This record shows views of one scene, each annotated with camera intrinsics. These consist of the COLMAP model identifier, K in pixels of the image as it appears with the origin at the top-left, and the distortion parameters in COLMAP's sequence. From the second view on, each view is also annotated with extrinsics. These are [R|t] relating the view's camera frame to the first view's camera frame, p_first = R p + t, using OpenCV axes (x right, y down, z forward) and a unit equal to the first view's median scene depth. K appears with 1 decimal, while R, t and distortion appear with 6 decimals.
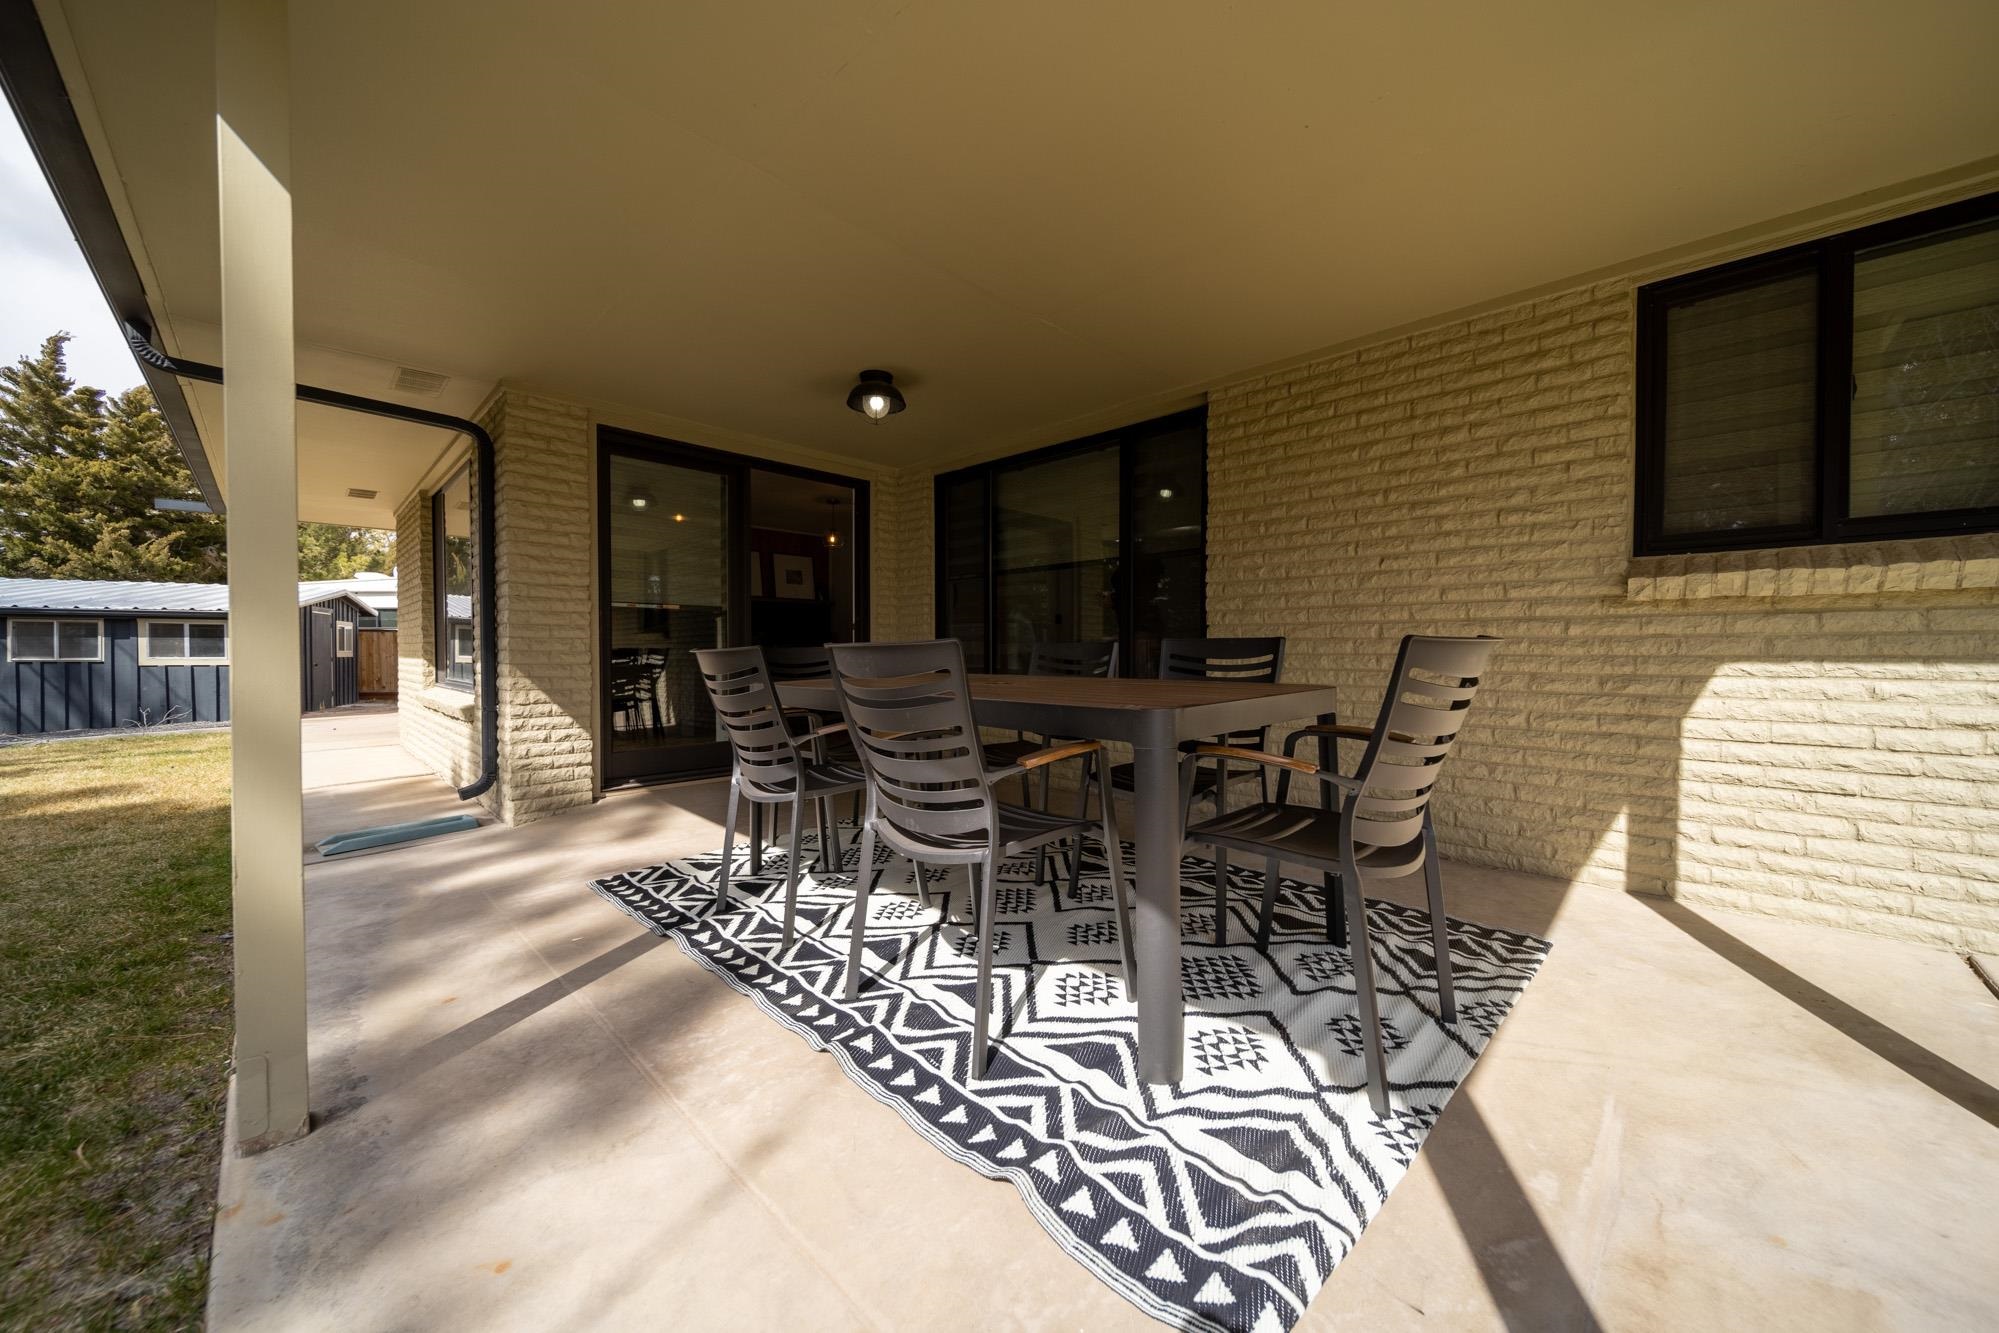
lens RADIAL K [[705.5, 0, 992.8], [0, 705.5, 661.8], [0, 0, 1]] dist [-0.002119, -0.000136]
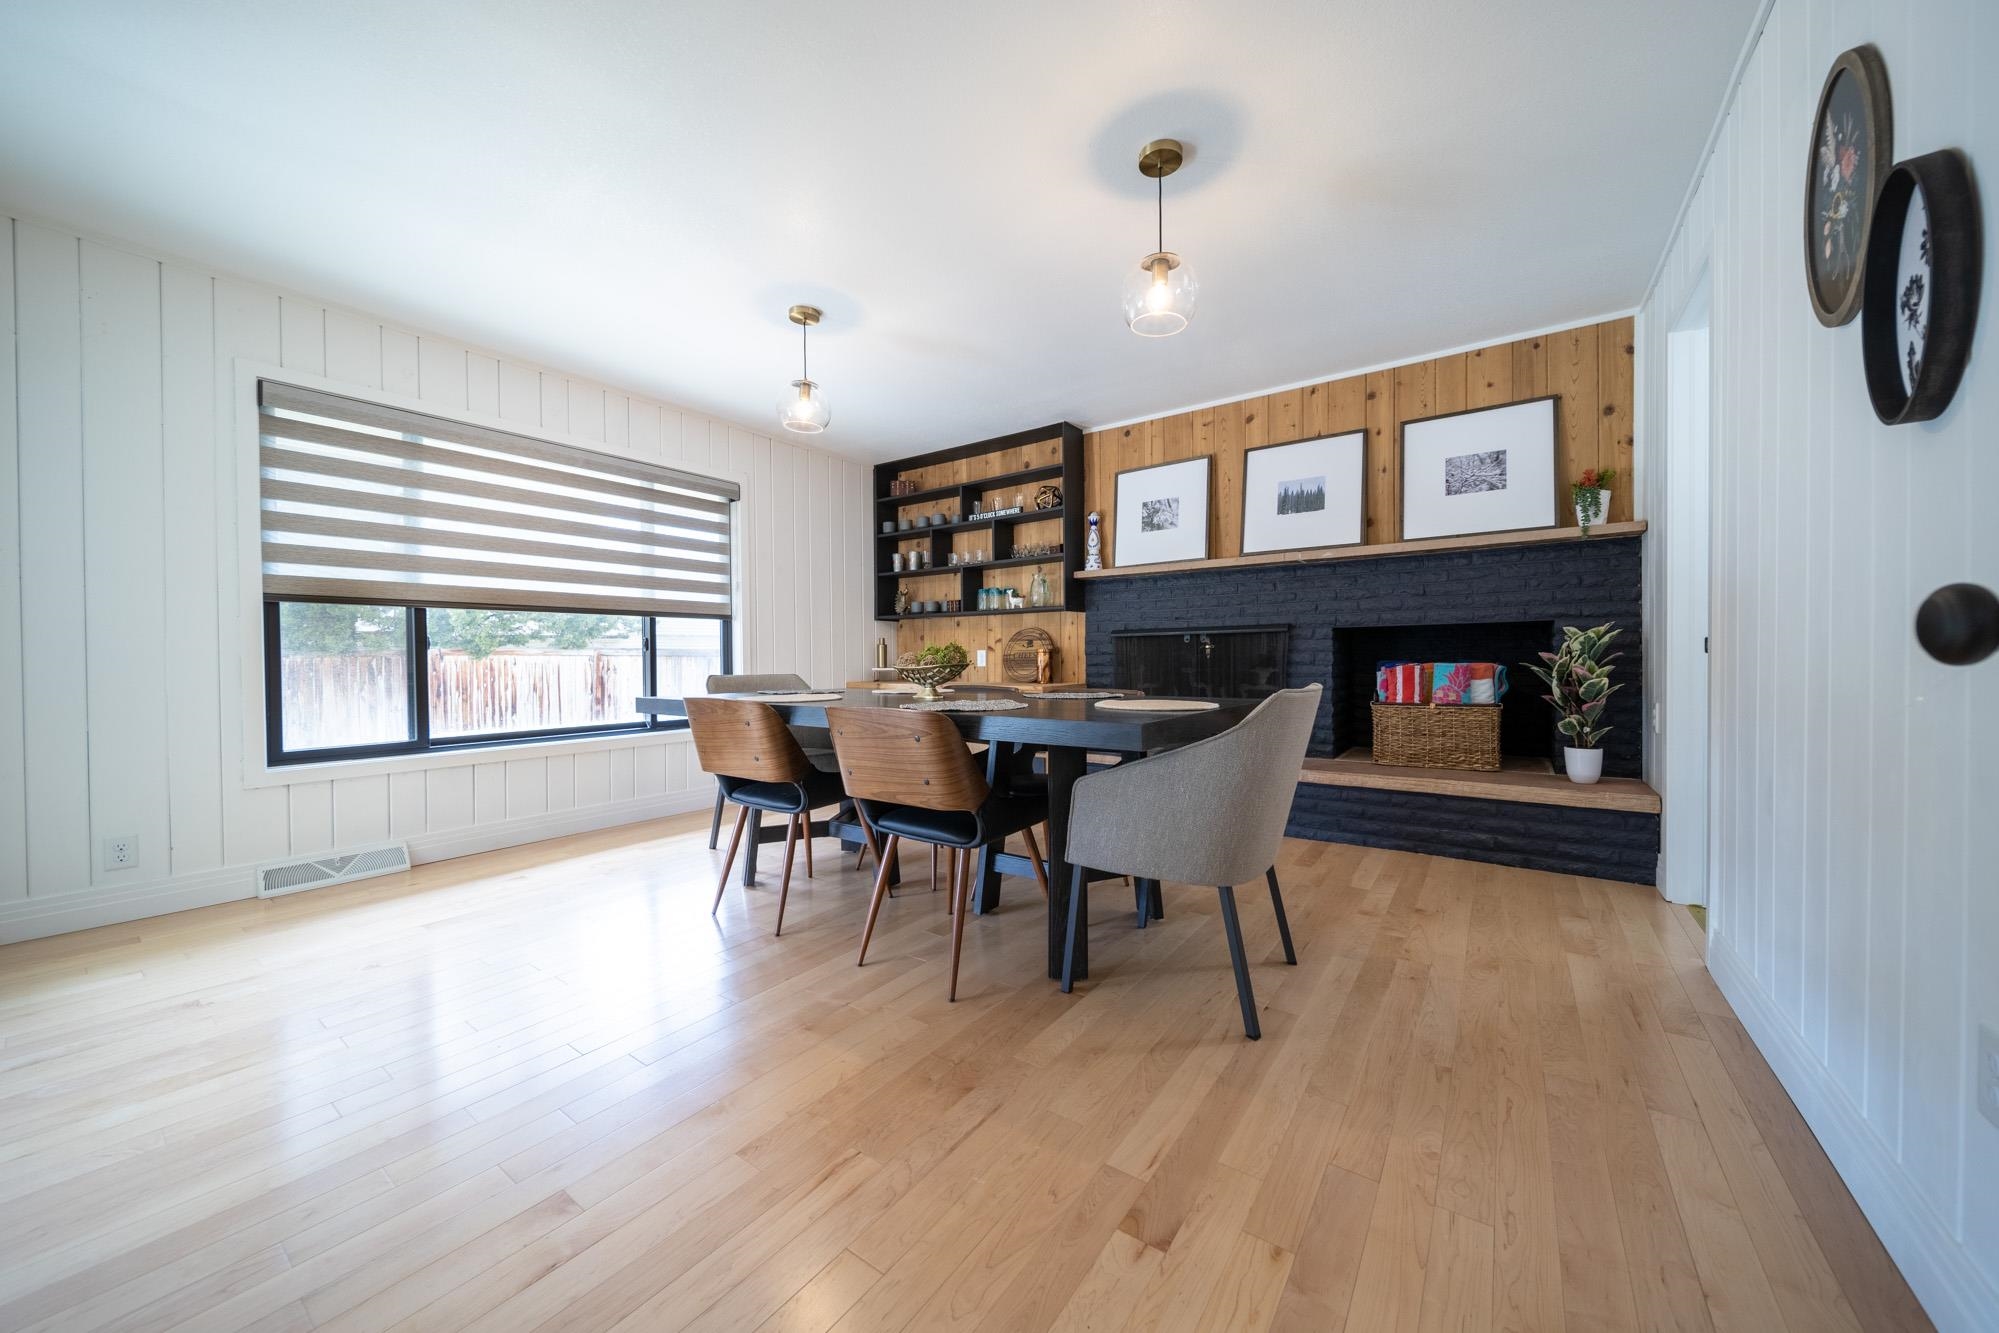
lens RADIAL K [[705.5, 0, 992.8], [0, 705.5, 661.8], [0, 0, 1]] dist [-0.002119, -0.000136]
pose [[0.158910, 0.008897, -0.987253, 0.071933], [-0.009028, 0.999931, 0.007558, -0.069516], [0.987252, 0.007712, 0.158979, 1.827167]]
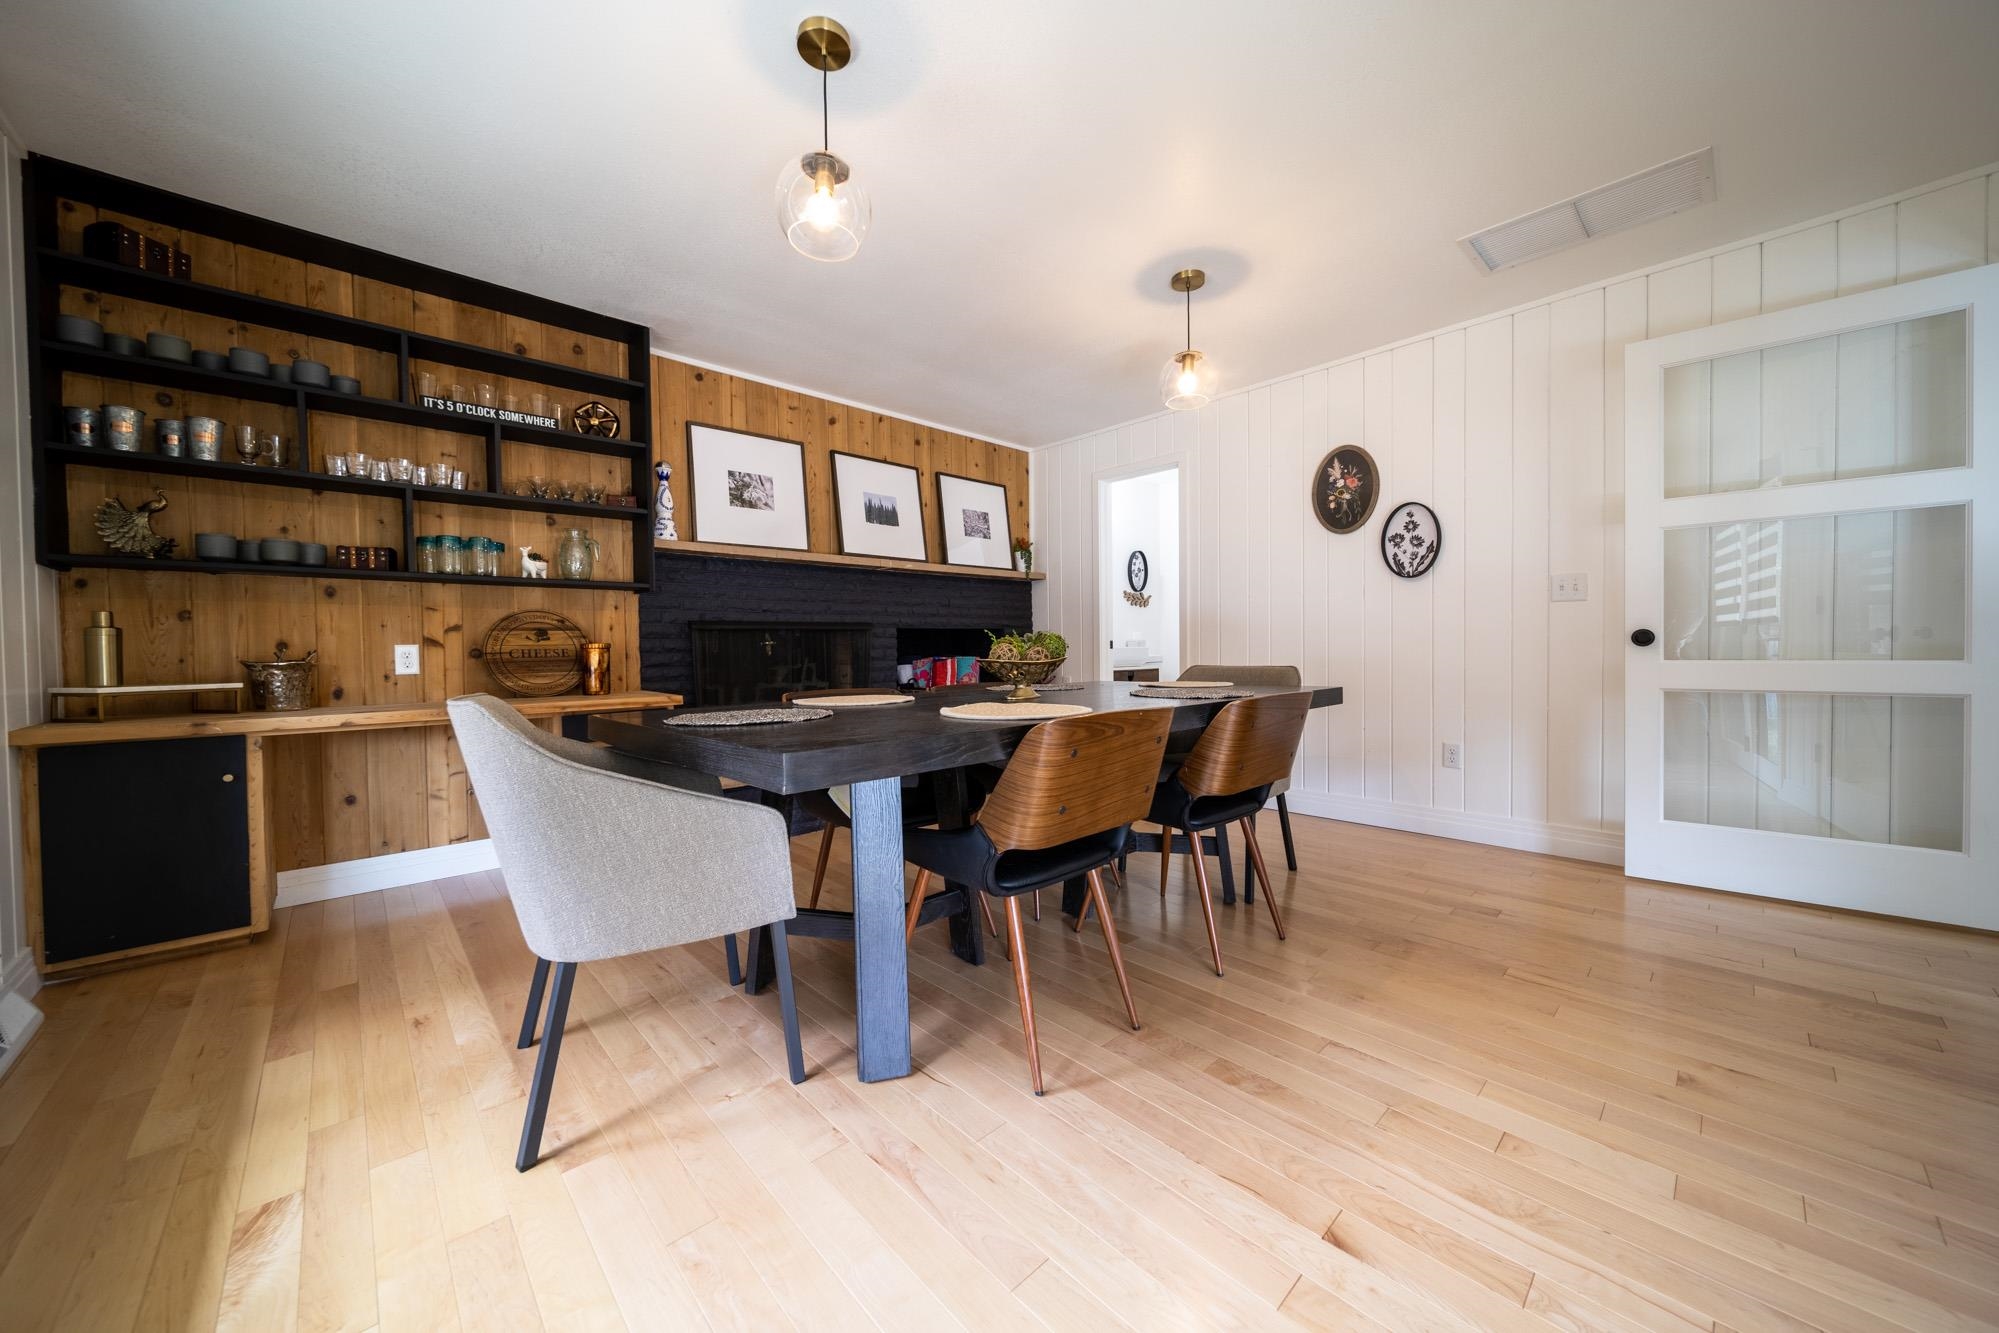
lens RADIAL K [[700.9, 0, 1001.5], [0, 700.9, 664.9], [0, 0, 1]] dist [-0.001628, -0.000043]
pose [[0.999524, -0.007491, -0.029927, -0.644588], [0.007745, 0.999935, 0.008382, -0.061134], [0.029862, -0.008610, 0.999517, 1.285774]]
